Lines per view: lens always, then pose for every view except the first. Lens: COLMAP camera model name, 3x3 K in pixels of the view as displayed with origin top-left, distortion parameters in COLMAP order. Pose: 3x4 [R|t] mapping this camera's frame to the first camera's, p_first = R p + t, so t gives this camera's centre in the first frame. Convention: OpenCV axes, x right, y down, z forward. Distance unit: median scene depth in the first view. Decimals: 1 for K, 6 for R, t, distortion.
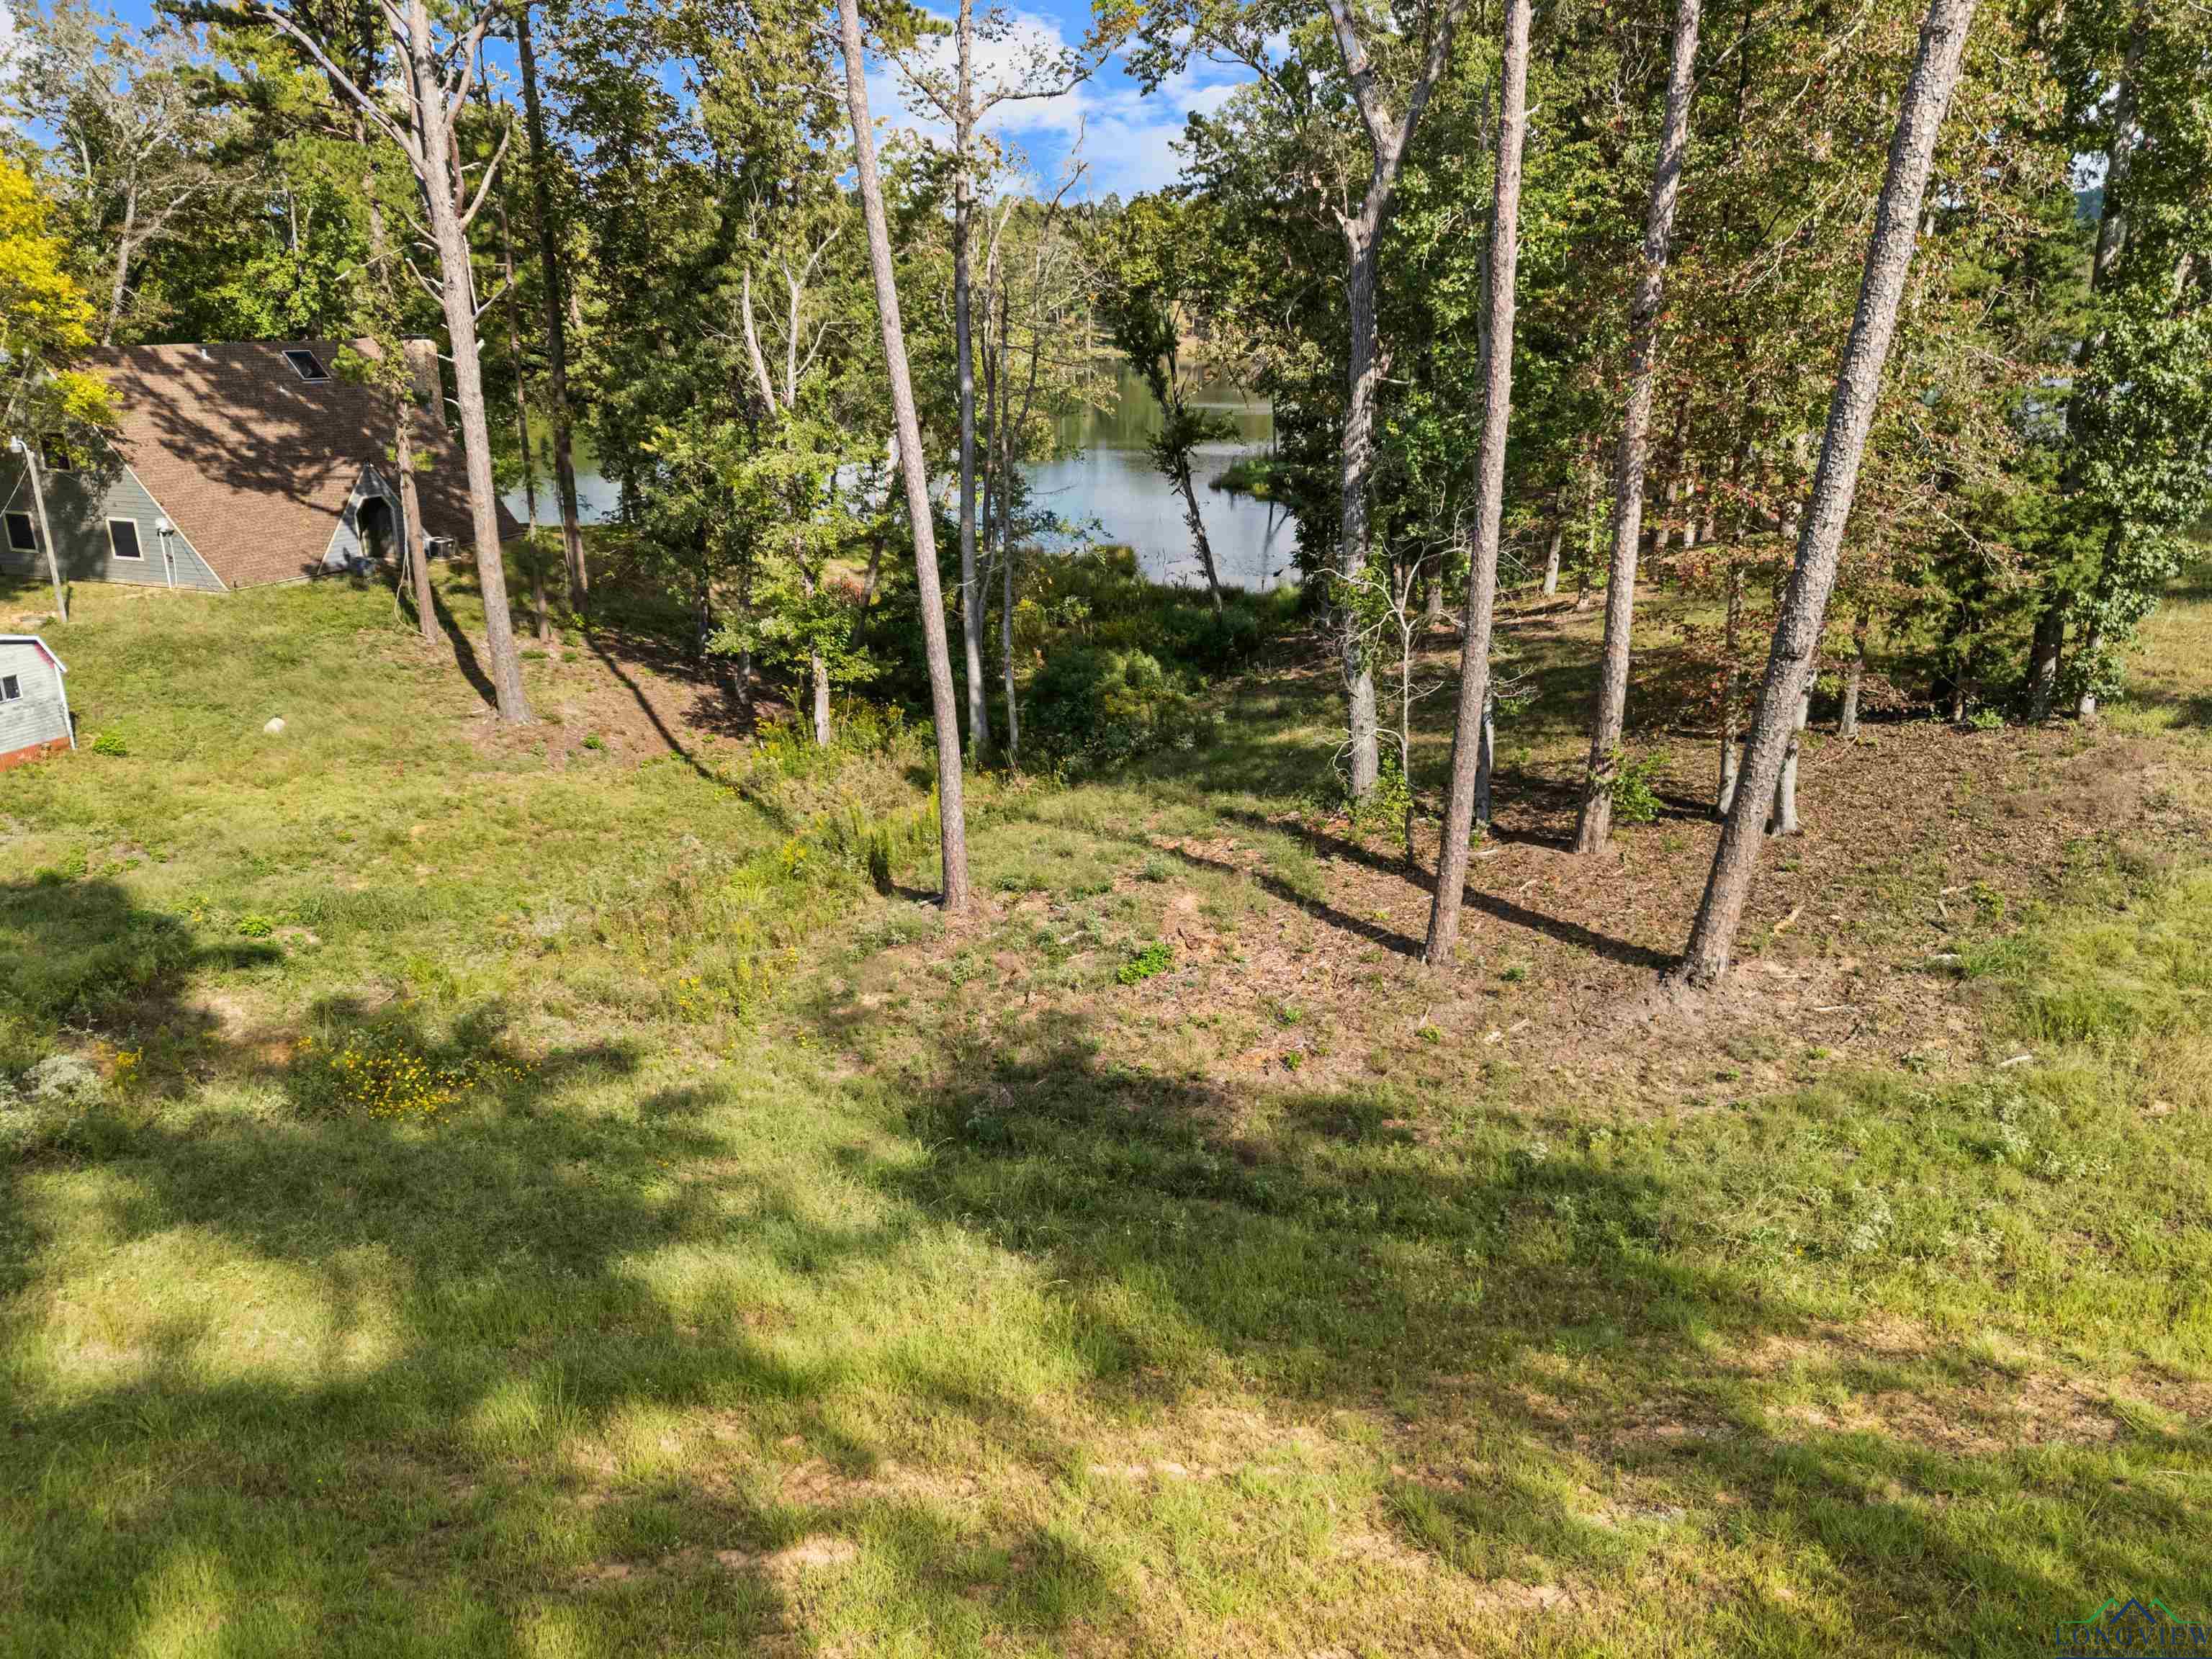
lens RADIAL K [[1603.9, 0, 1109.3], [0, 1603.9, 825.9], [0, 0, 1]] dist [0.051269, -0.044346]
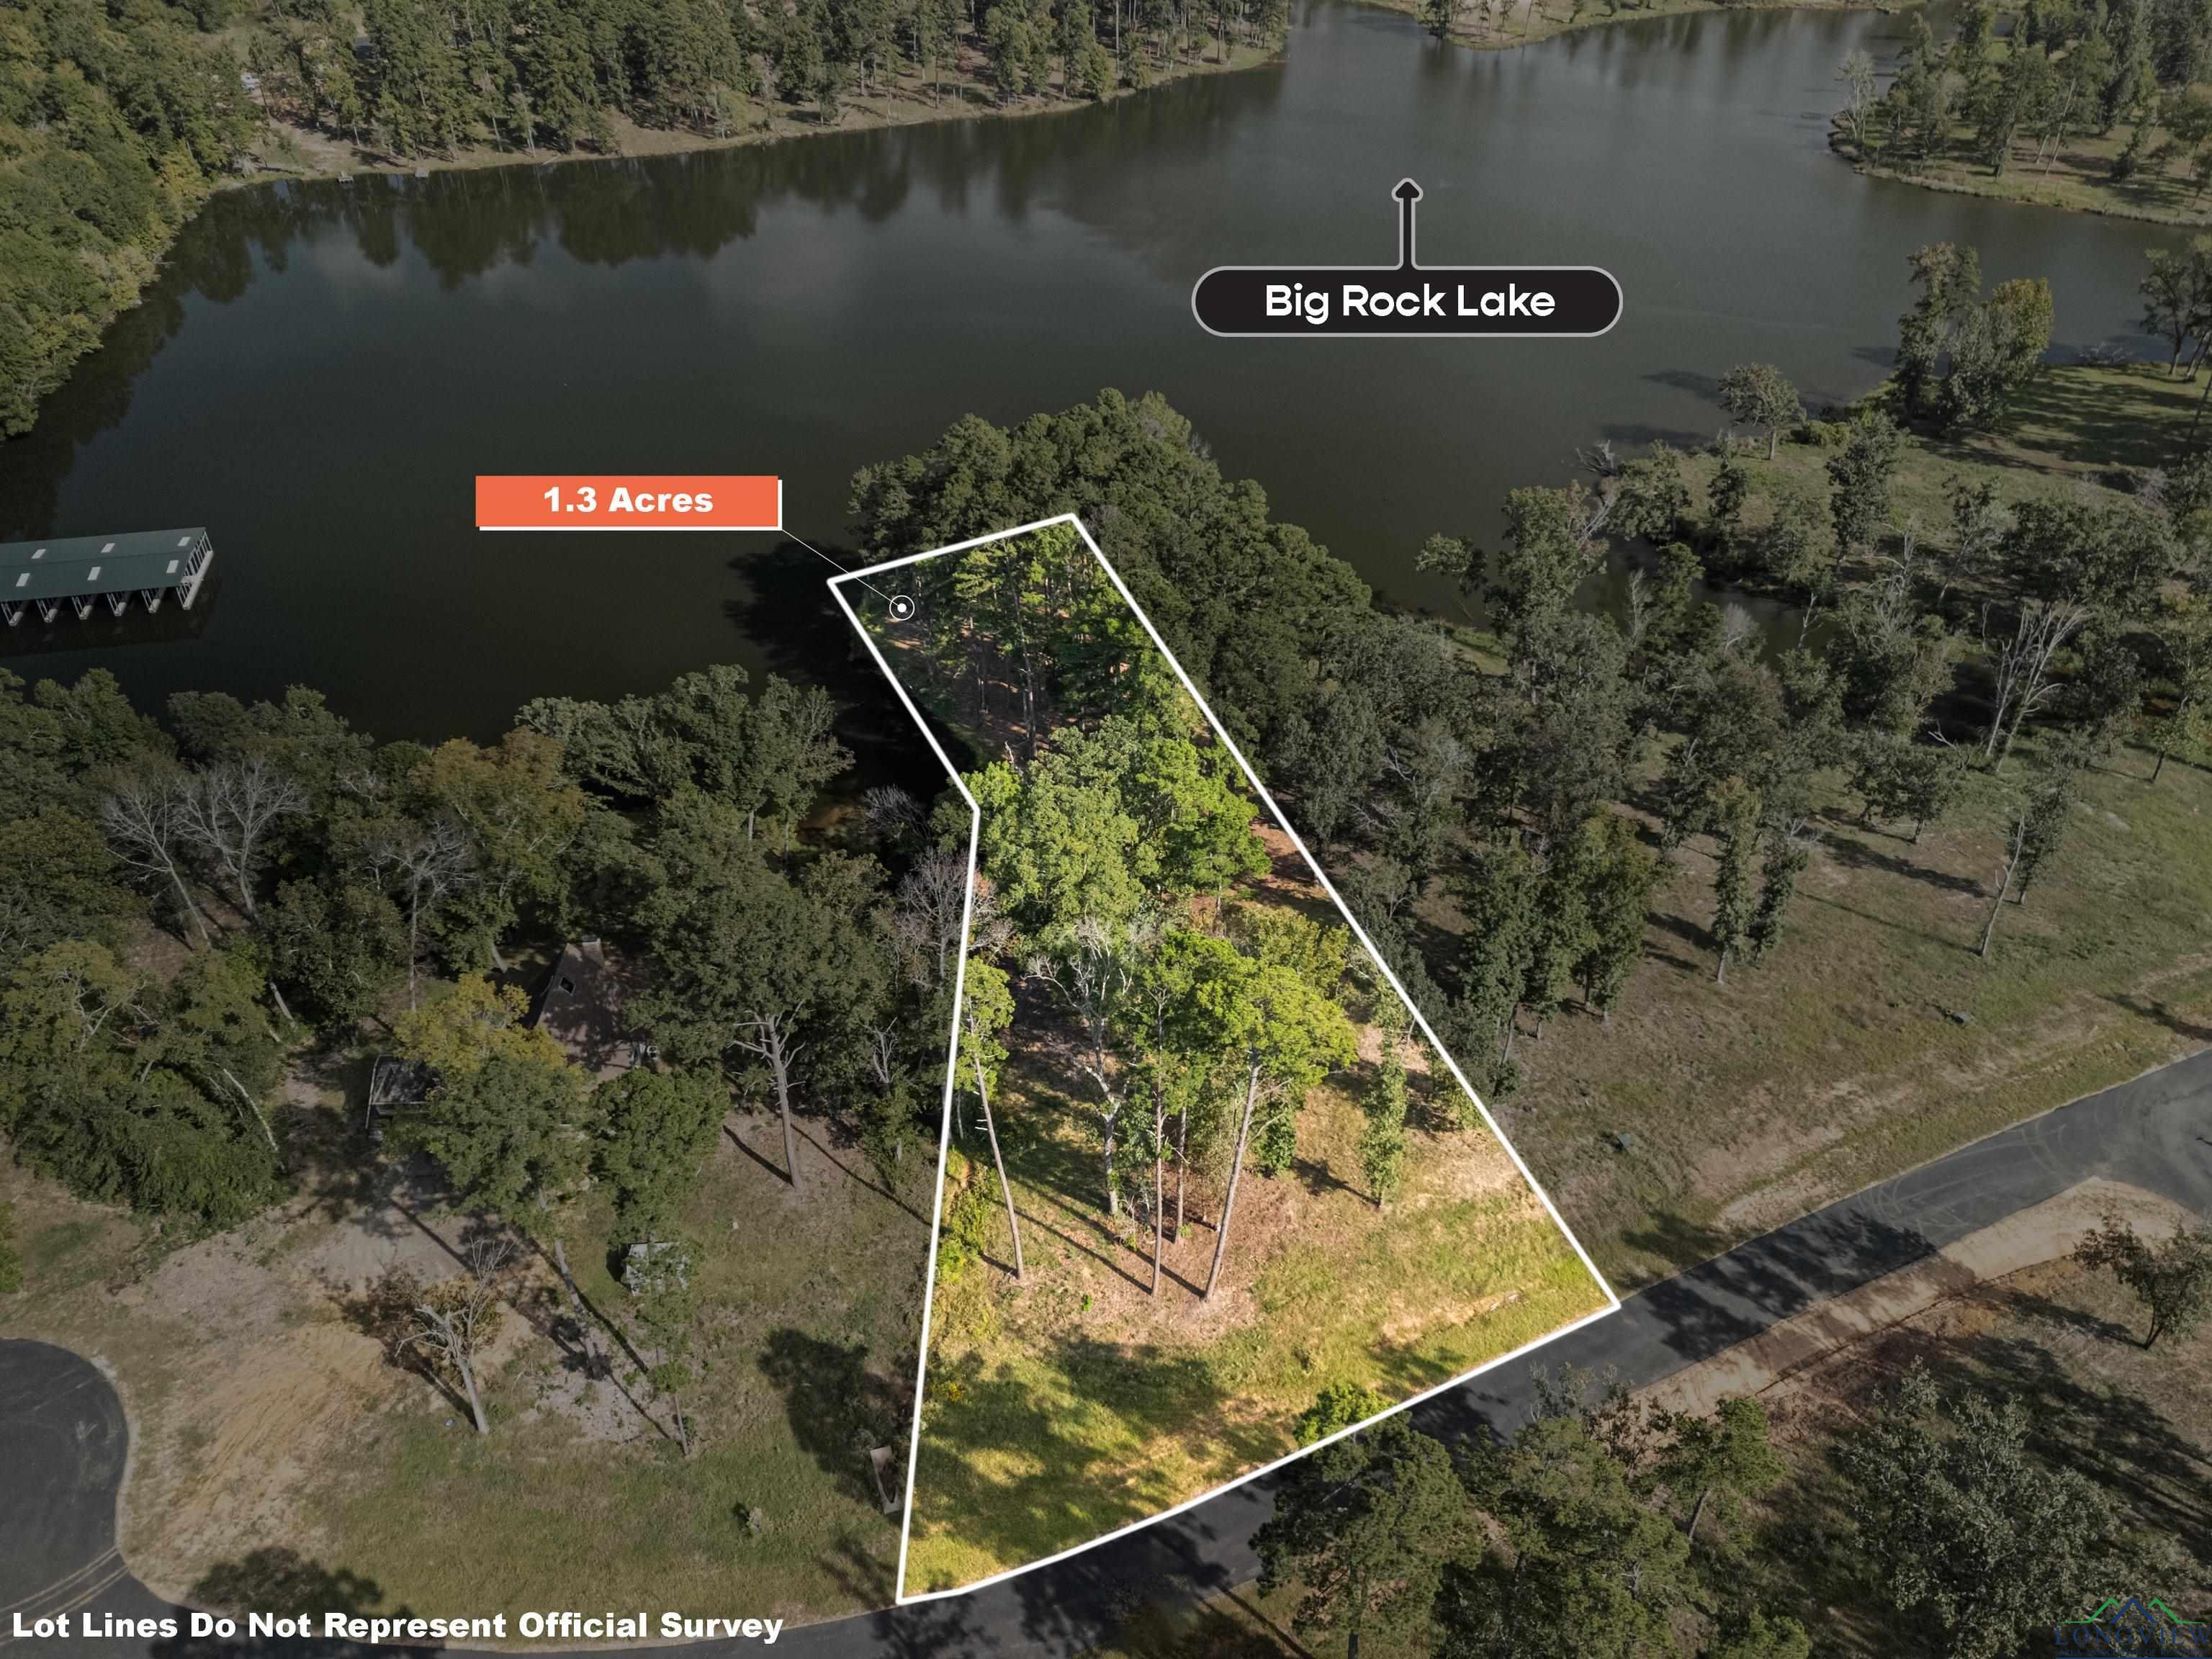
lens RADIAL K [[1603.9, 0, 1110.1], [0, 1603.9, 824.6], [0, 0, 1]] dist [0.051269, -0.044346]
pose [[0.933908, -0.195391, 0.299397, -0.807263], [0.099129, 0.946129, 0.308244, -2.053880], [-0.343496, -0.258192, 0.902966, -2.174342]]
